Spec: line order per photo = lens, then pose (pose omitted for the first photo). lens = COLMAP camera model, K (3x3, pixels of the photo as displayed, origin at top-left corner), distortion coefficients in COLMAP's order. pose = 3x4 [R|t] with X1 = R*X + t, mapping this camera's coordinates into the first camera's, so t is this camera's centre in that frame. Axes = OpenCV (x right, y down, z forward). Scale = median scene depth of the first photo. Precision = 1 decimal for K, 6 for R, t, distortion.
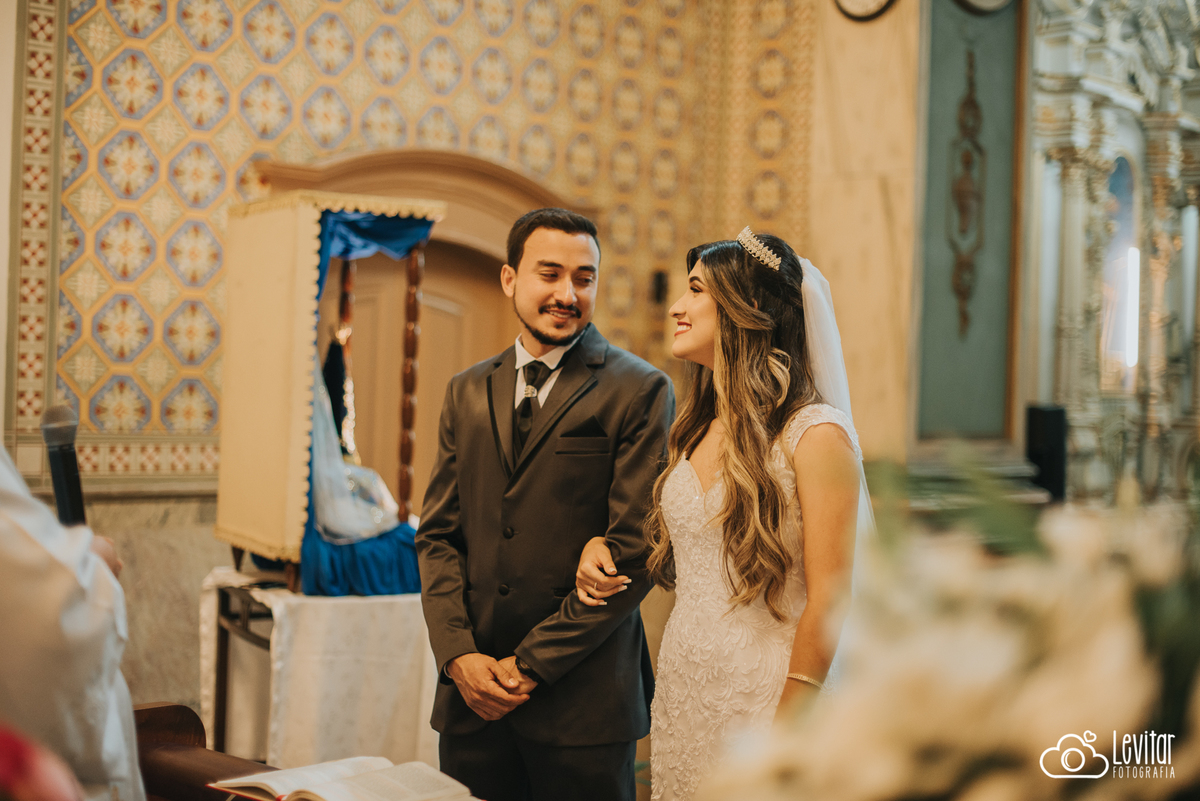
lens RADIAL K [[1805.4, 0, 600.0], [0, 1805.4, 400.5], [0, 0, 1]] dist [-0.138181, 0.083042]
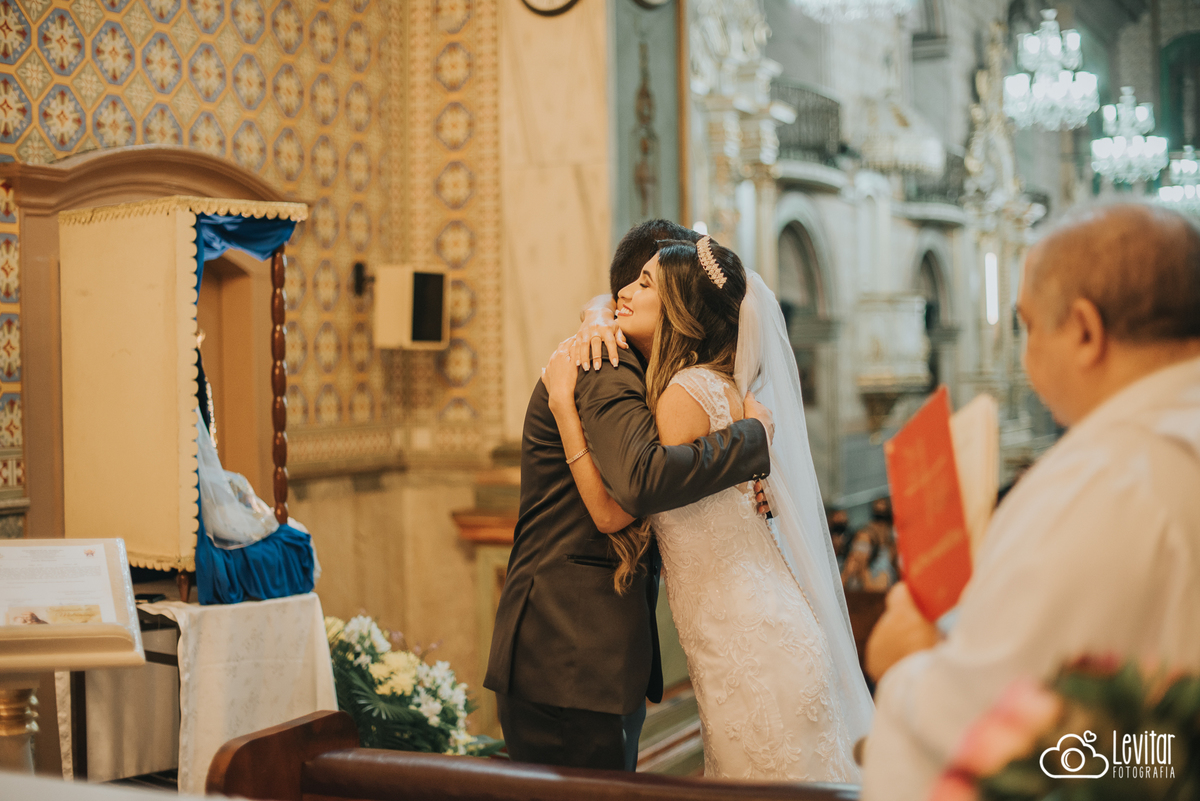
lens RADIAL K [[1805.4, 0, 600.0], [0, 1805.4, 400.5], [0, 0, 1]] dist [-0.138181, 0.083042]
pose [[0.955718, -0.056297, 0.288848, -0.143636], [0.053650, 0.998414, 0.017081, -0.005346], [-0.289352, -0.000828, 0.957222, -0.005059]]
